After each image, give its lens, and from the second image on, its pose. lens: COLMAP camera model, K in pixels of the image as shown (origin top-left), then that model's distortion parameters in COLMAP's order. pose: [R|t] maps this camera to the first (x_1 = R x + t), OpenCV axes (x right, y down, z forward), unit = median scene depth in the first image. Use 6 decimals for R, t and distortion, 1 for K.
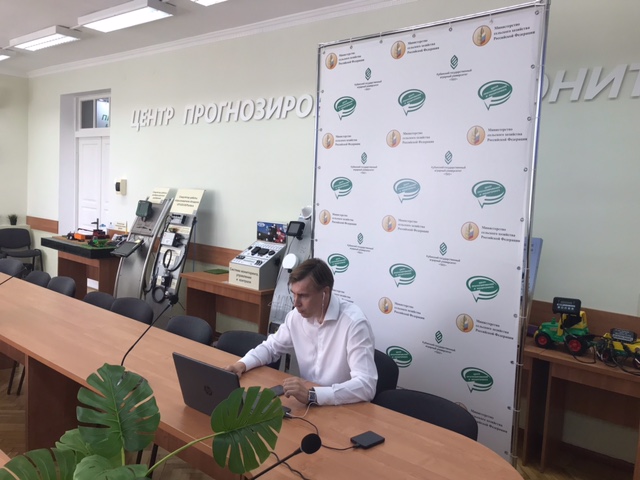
lens RADIAL K [[513.8, 0, 317.0], [0, 513.8, 241.6], [0, 0, 1]] dist [0.033698, -0.042570]
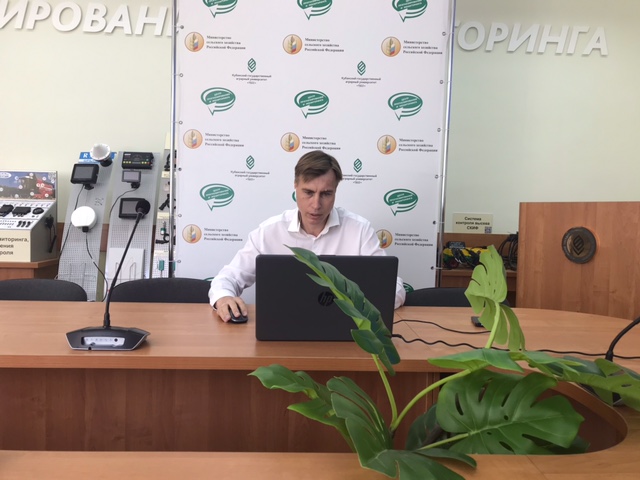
lens RADIAL K [[513.8, 0, 318.8], [0, 513.8, 236.9], [0, 0, 1]] dist [0.033698, -0.042570]
pose [[0.745074, -0.060784, 0.664207, -0.427490], [0.076220, 0.997075, 0.005746, 0.128725], [-0.662613, 0.046344, 0.747527, 0.320226]]
